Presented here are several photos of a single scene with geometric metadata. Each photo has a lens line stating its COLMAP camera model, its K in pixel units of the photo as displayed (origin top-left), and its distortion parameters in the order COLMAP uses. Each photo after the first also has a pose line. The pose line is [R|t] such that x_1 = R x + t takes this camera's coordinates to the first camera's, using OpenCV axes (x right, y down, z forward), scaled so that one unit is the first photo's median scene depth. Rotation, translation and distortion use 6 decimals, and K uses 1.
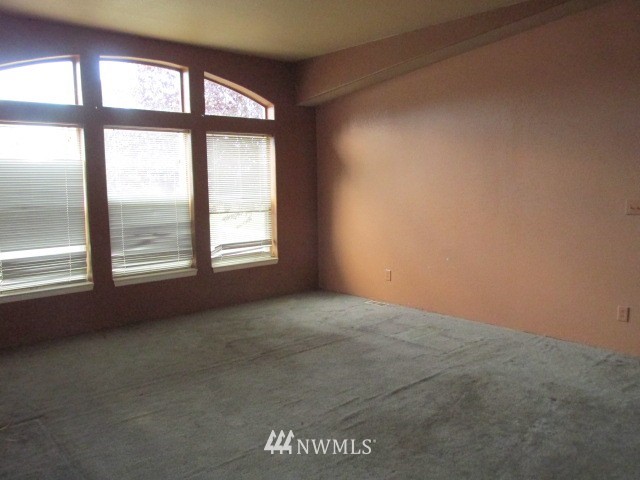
lens RADIAL K [[519.7, 0, 320.0], [0, 519.7, 240.0], [0, 0, 1]] dist [-0.031186, 0.002338]
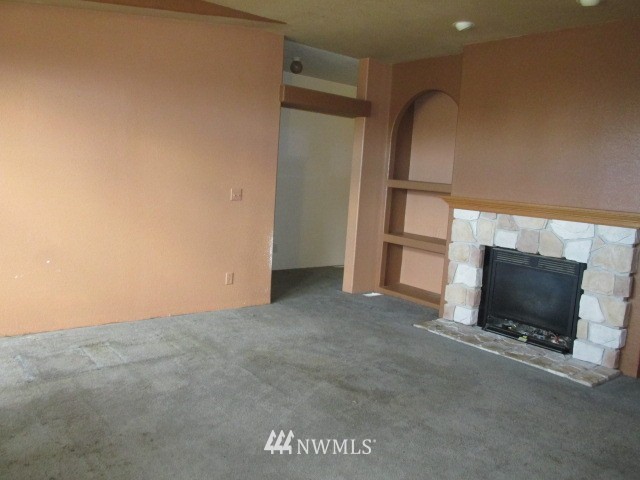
lens RADIAL K [[519.7, 0, 320.0], [0, 519.7, 240.0], [0, 0, 1]] dist [-0.031186, 0.002338]
pose [[0.063262, -0.112874, 0.991593, -0.655742], [0.052985, 0.992562, 0.109604, -0.077707], [-0.996589, 0.045606, 0.068772, 0.686734]]
